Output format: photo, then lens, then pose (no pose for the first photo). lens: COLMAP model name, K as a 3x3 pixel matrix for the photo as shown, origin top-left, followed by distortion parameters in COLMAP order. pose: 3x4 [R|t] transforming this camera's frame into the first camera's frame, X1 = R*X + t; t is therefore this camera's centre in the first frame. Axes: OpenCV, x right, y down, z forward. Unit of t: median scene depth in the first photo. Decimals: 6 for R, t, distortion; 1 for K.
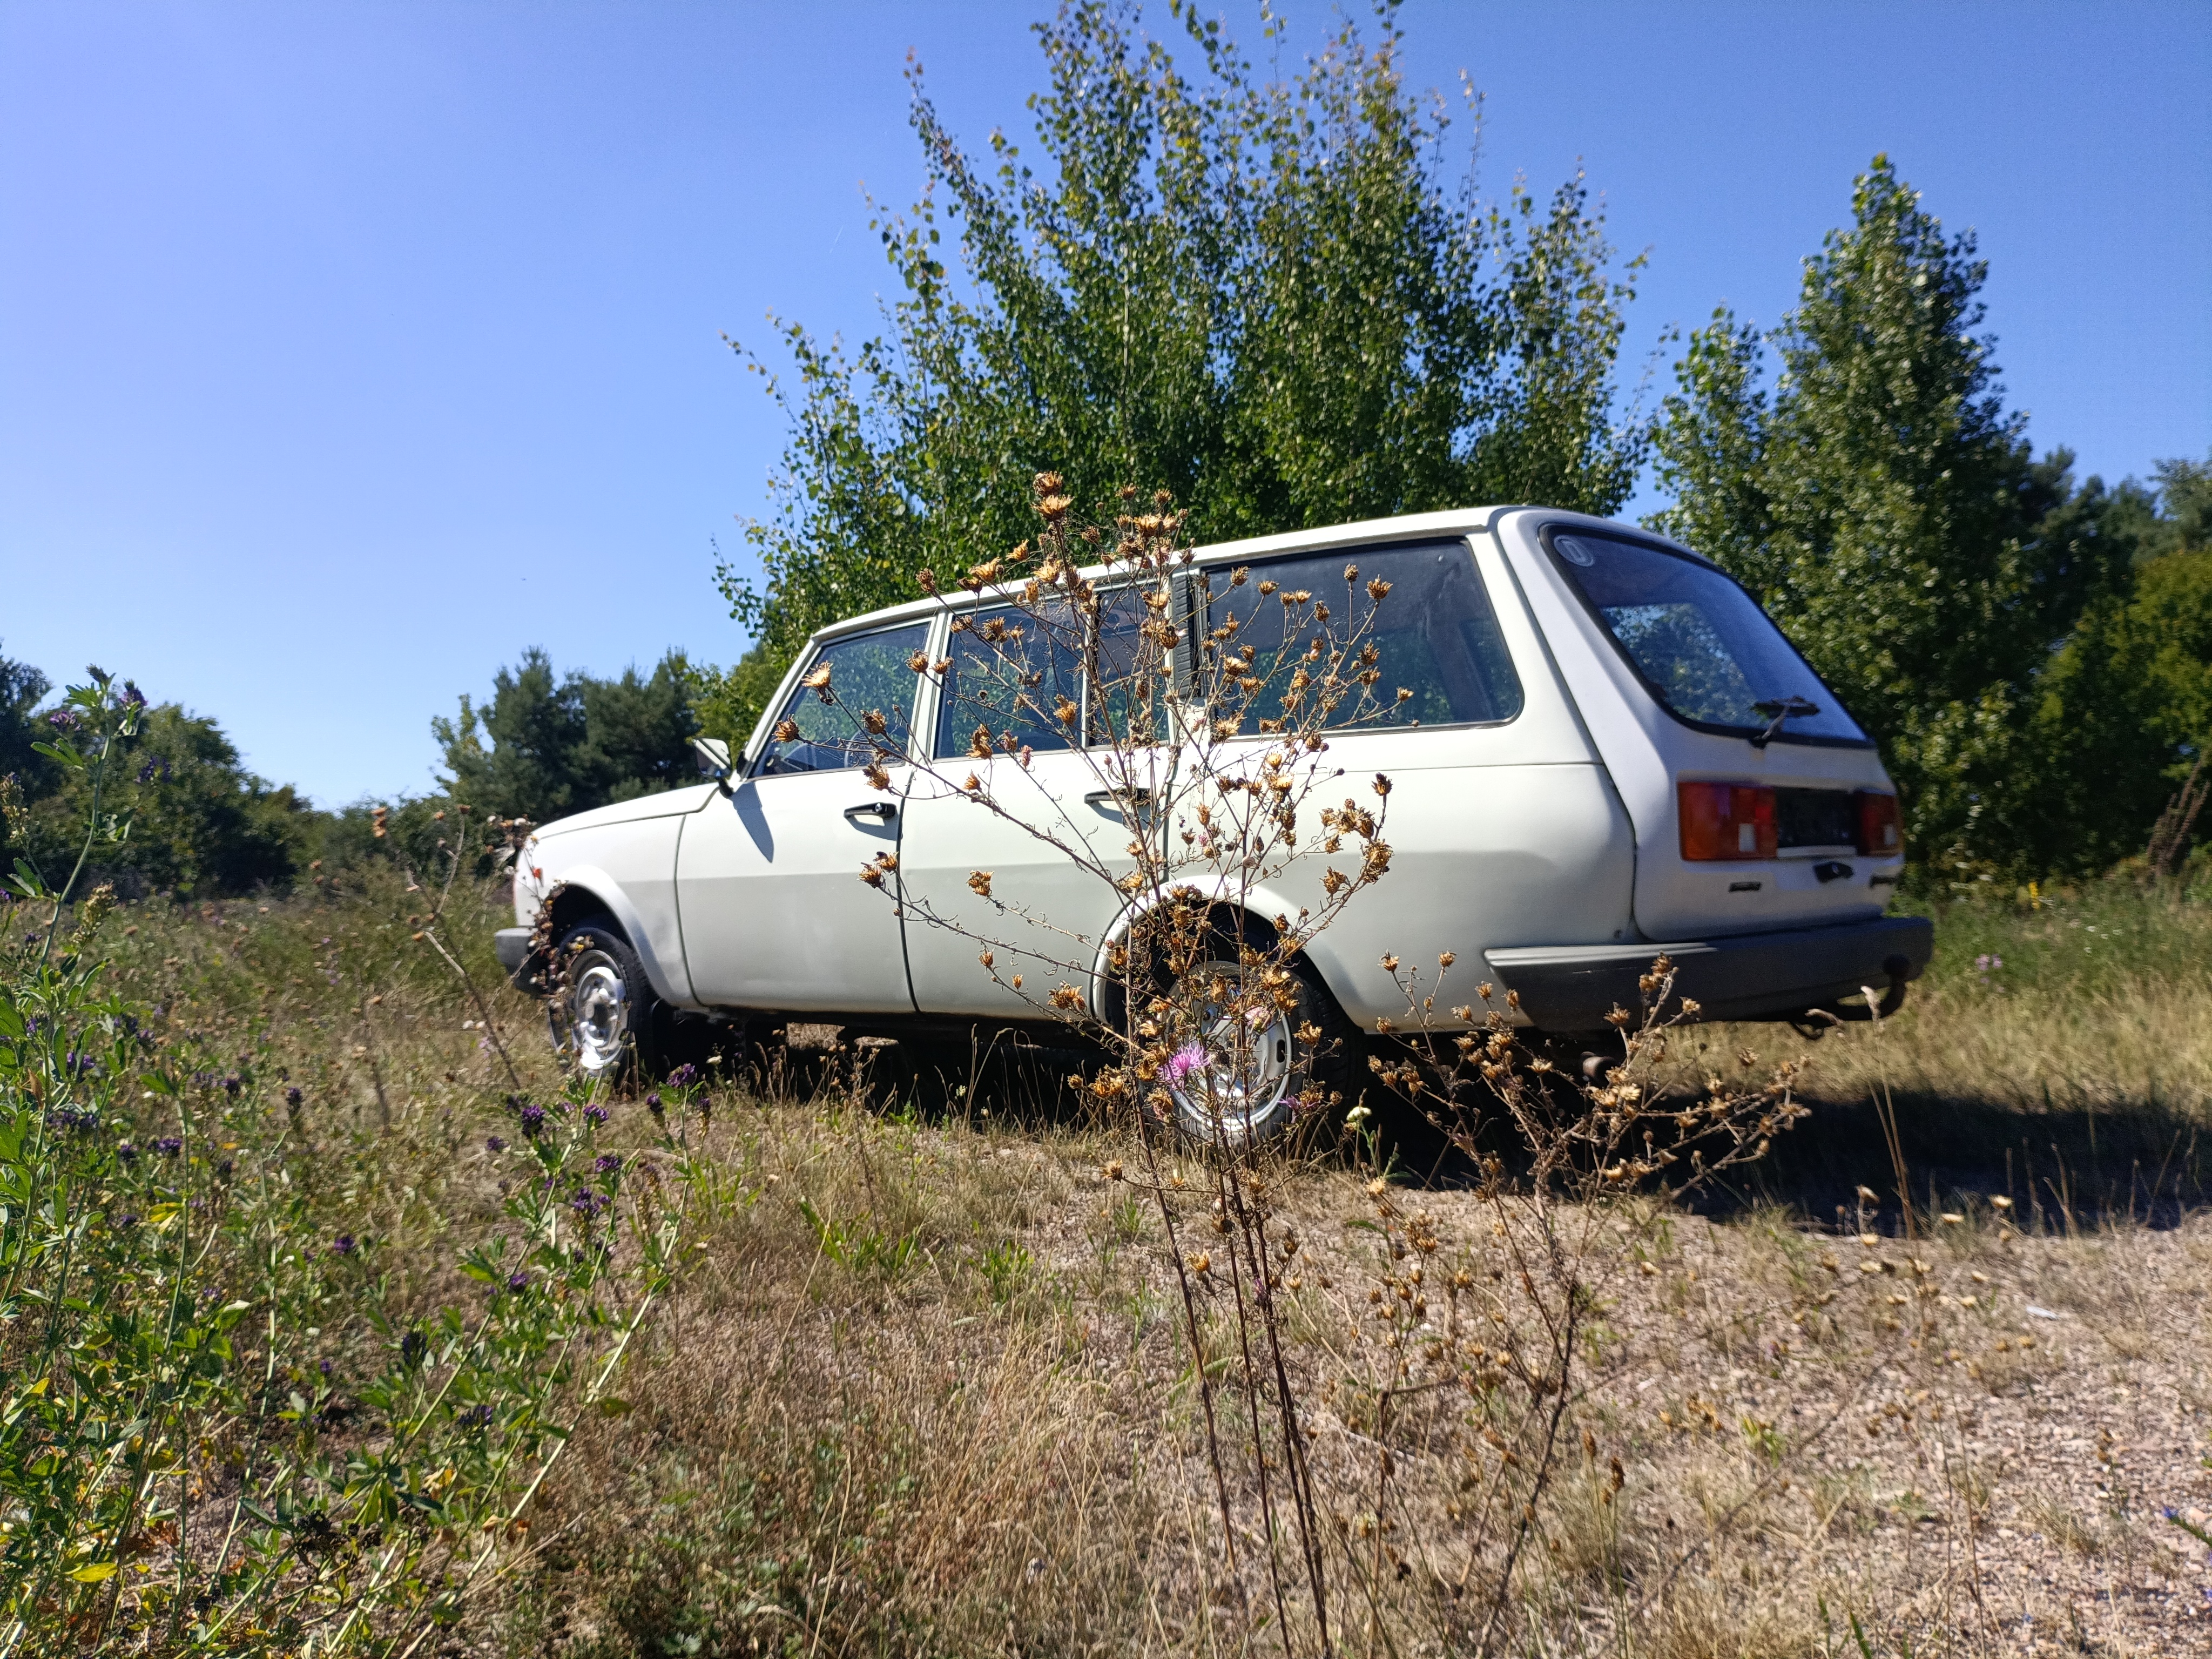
lens RADIAL K [[1659.6, 0, 1106.0], [0, 1659.6, 829.5], [0, 0, 1]] dist [0.036165, -0.042665]
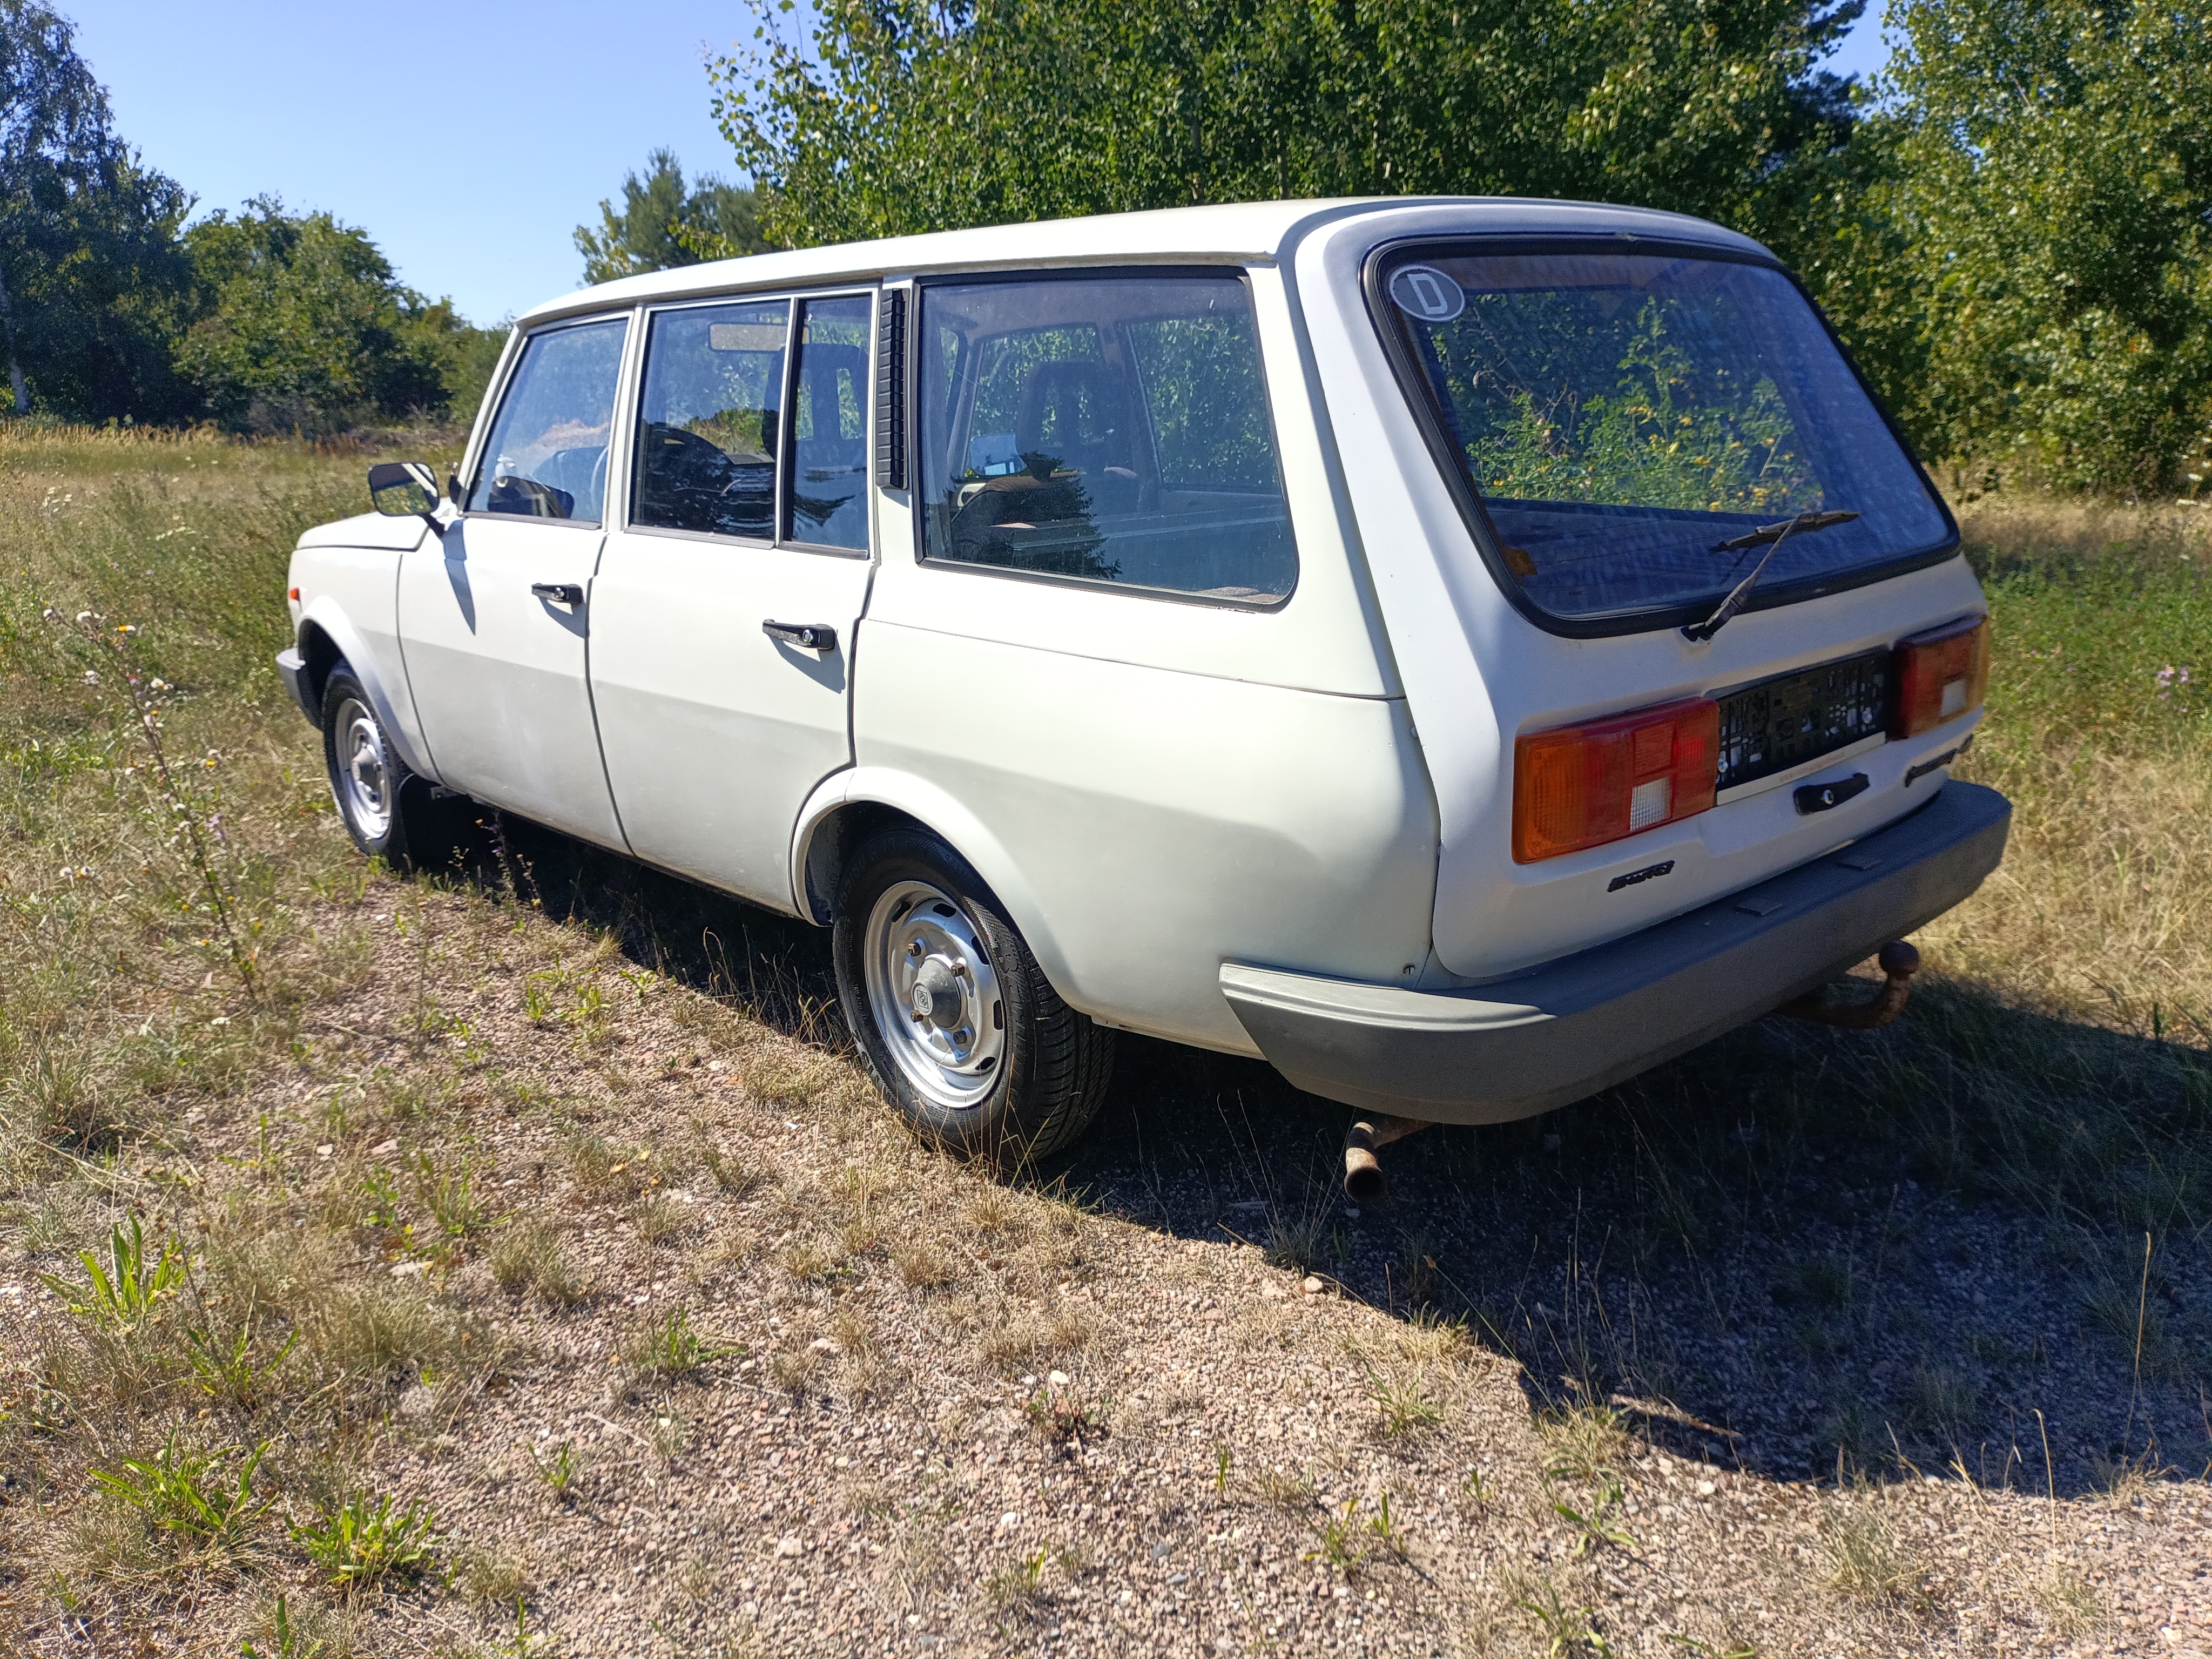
lens RADIAL K [[1659.6, 0, 1106.0], [0, 1659.6, 829.5], [0, 0, 1]] dist [0.036165, -0.042665]
pose [[0.993969, 0.026415, -0.106429, 0.153295], [0.005147, 0.958245, 0.285903, -0.100728], [0.109537, -0.284727, 0.952330, 0.236132]]
